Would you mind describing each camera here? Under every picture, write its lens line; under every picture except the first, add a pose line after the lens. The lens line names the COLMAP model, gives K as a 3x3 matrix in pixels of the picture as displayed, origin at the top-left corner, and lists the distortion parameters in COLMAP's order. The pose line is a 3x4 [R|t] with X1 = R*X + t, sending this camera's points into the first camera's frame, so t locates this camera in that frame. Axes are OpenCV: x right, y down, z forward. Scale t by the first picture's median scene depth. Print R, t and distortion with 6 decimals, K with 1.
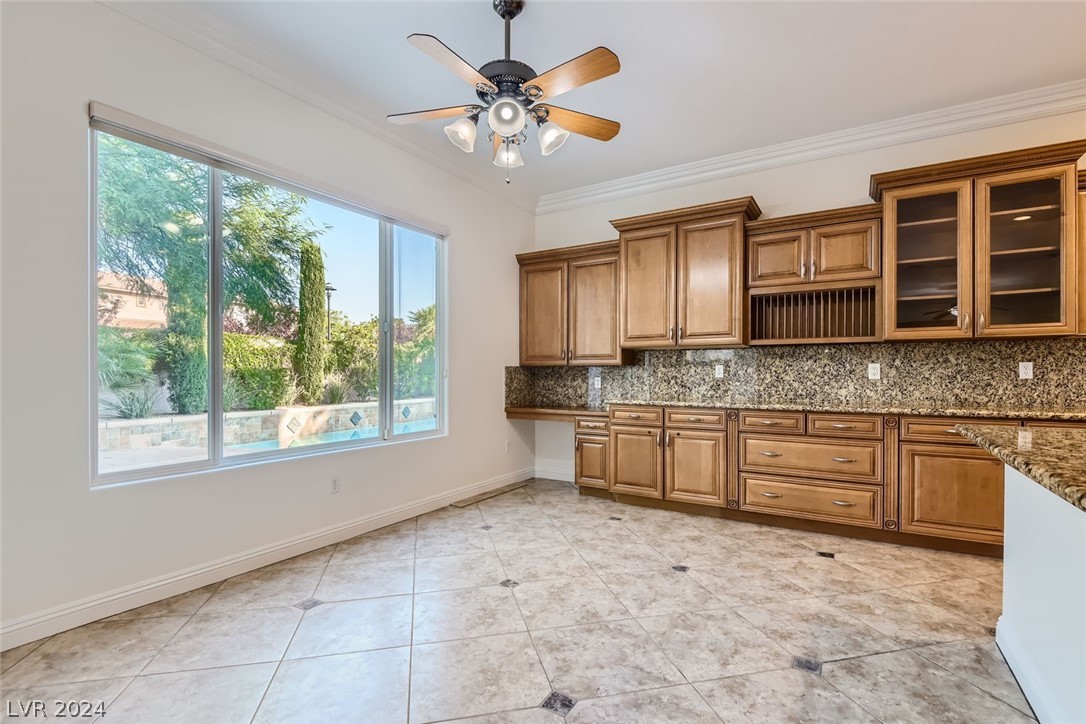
lens RADIAL K [[506.6, 0, 553.9], [0, 506.6, 376.1], [0, 0, 1]] dist [-0.000980, -0.004007]
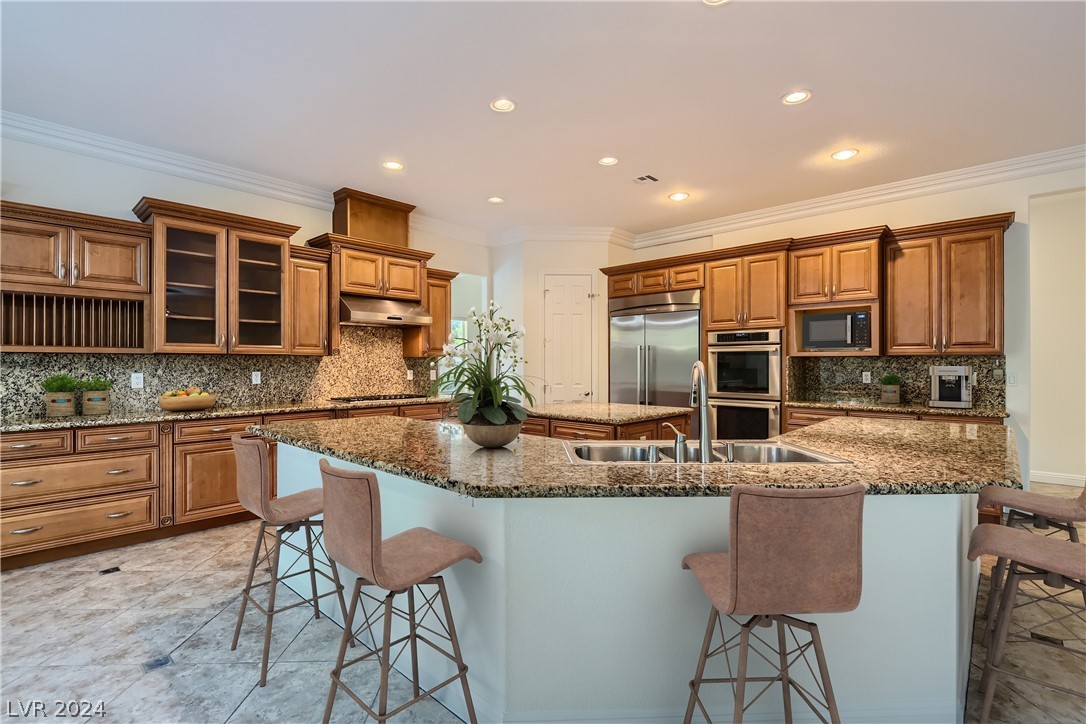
lens RADIAL K [[506.6, 0, 543.9], [0, 506.6, 364.4], [0, 0, 1]] dist [-0.000980, -0.004007]
pose [[0.188310, -0.002441, 0.982107, -0.257885], [0.002204, 0.999995, 0.002063, -0.048364], [-0.982107, 0.001776, 0.188315, -0.018335]]
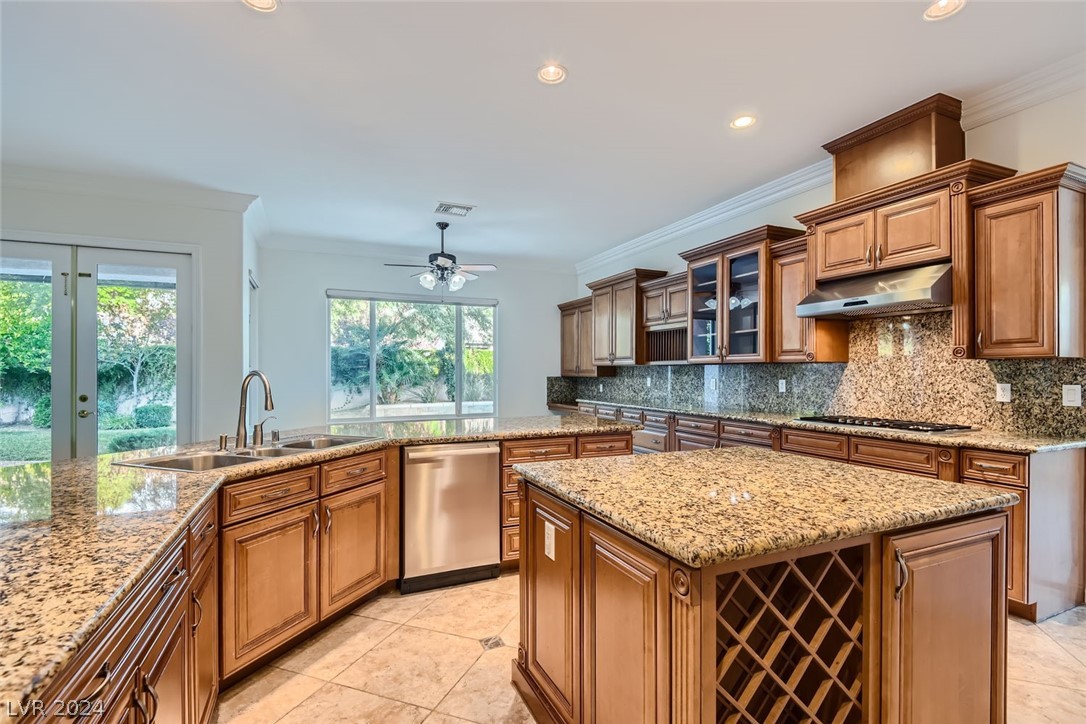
lens RADIAL K [[506.6, 0, 539.6], [0, 506.6, 369.4], [0, 0, 1]] dist [-0.000980, -0.004007]
pose [[0.818977, -0.007700, -0.573775, 1.175561], [0.006694, 0.999970, -0.003865, -0.053887], [0.573787, -0.000675, 0.819004, -0.473028]]
